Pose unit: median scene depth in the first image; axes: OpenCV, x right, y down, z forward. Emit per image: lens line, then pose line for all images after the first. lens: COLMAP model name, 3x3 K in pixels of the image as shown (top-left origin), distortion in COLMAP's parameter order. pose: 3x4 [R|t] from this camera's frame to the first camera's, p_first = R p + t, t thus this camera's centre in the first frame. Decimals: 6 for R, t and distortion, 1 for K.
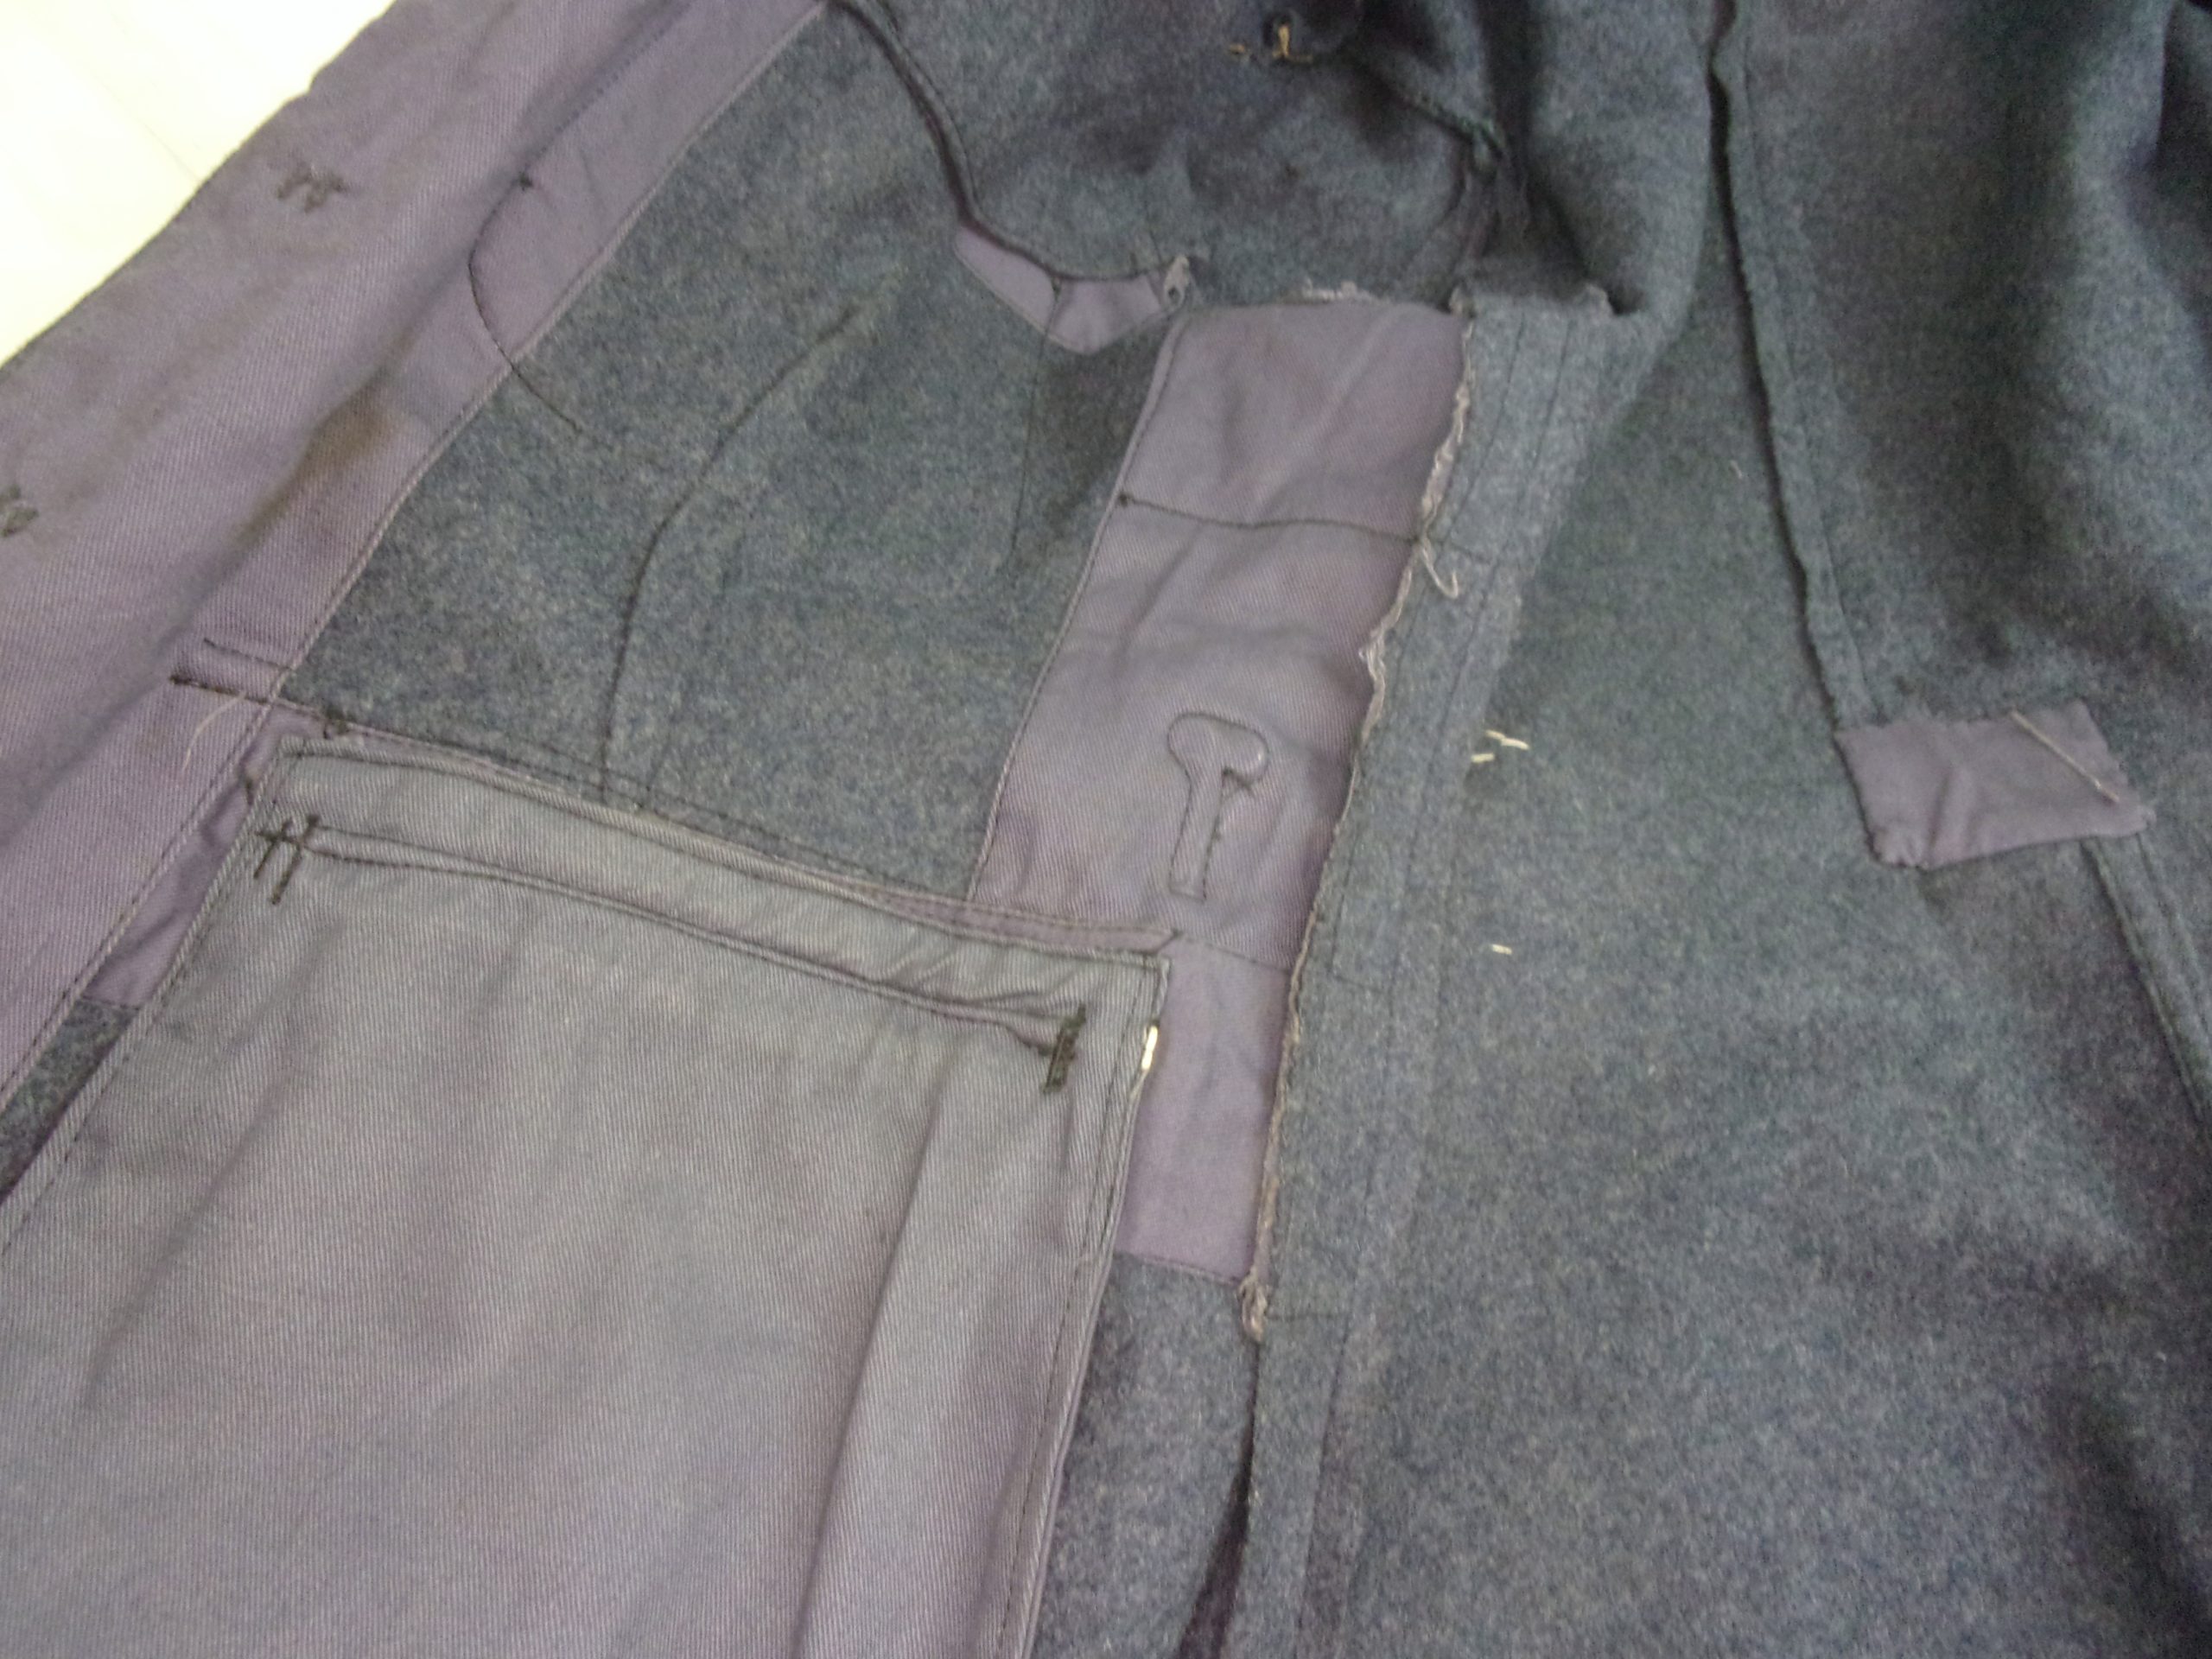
lens RADIAL K [[1888.3, 0, 1109.1], [0, 1888.3, 831.1], [0, 0, 1]] dist [0.043165, -0.072601]
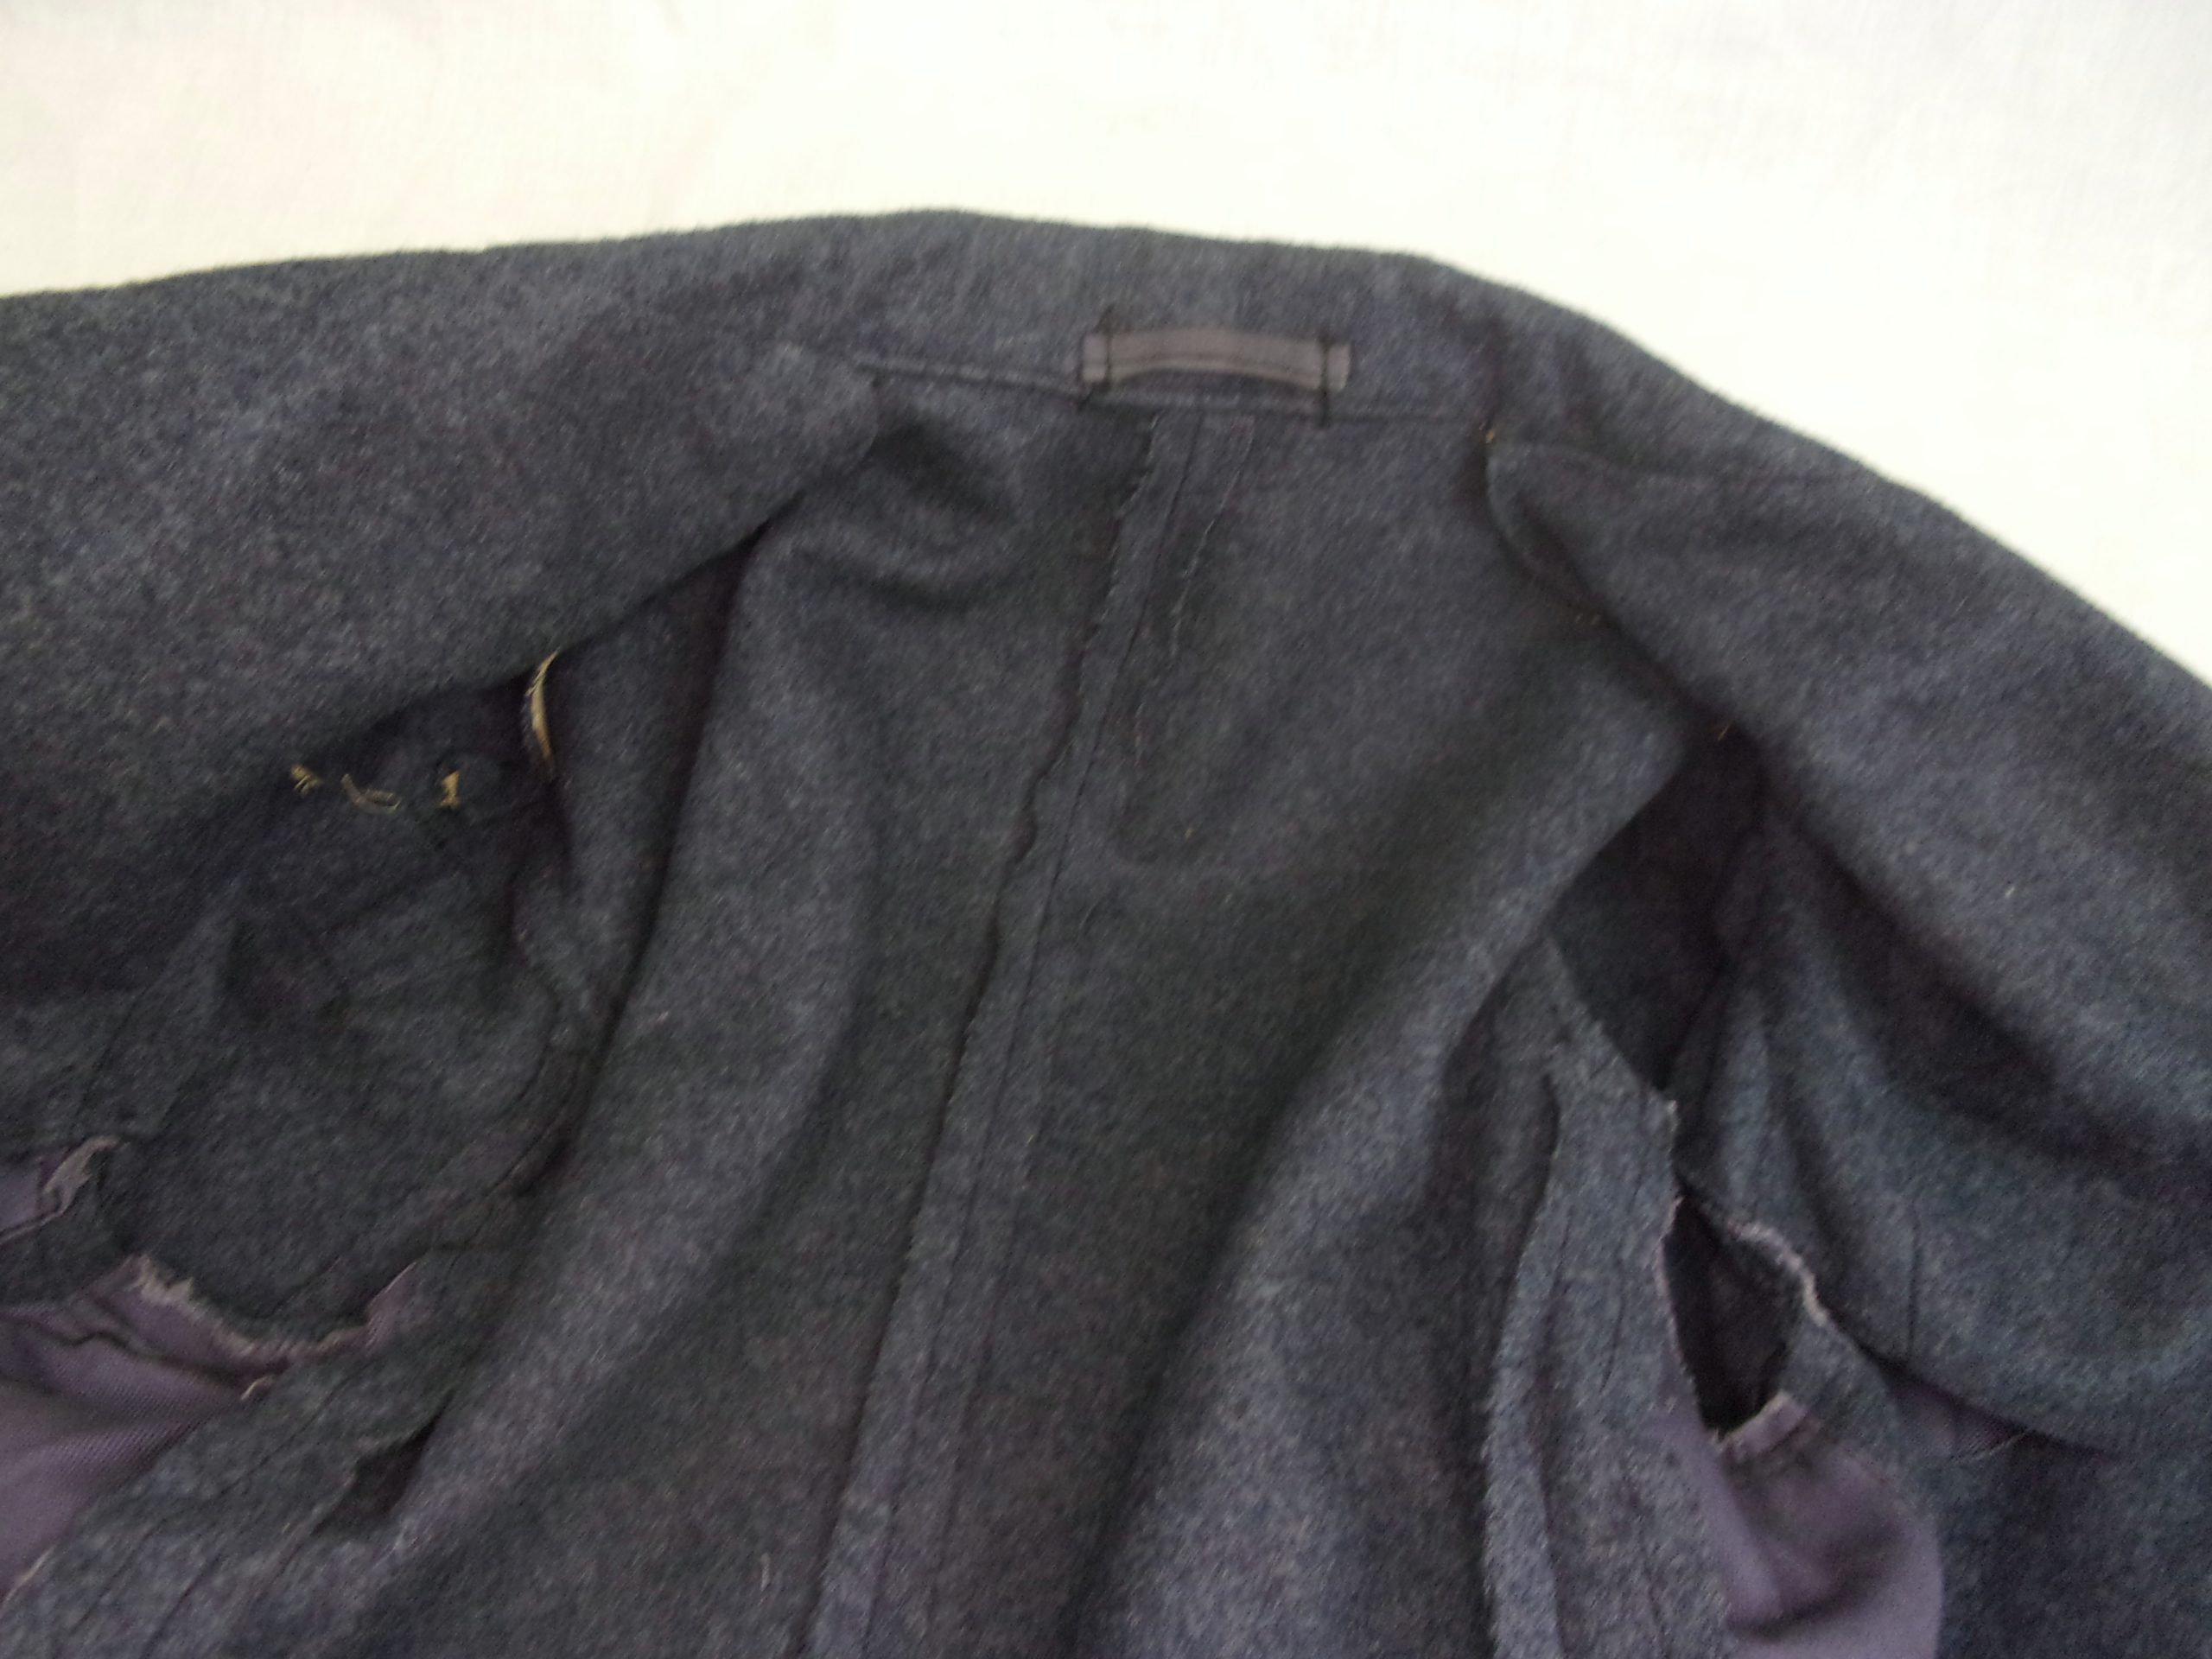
lens RADIAL K [[1888.3, 0, 1103.3], [0, 1888.3, 829.1], [0, 0, 1]] dist [0.043165, -0.072601]
pose [[0.987548, 0.149781, -0.048116, 0.438480], [-0.153610, 0.984080, -0.089392, -0.410790], [0.033961, 0.095670, 0.994834, 0.259533]]
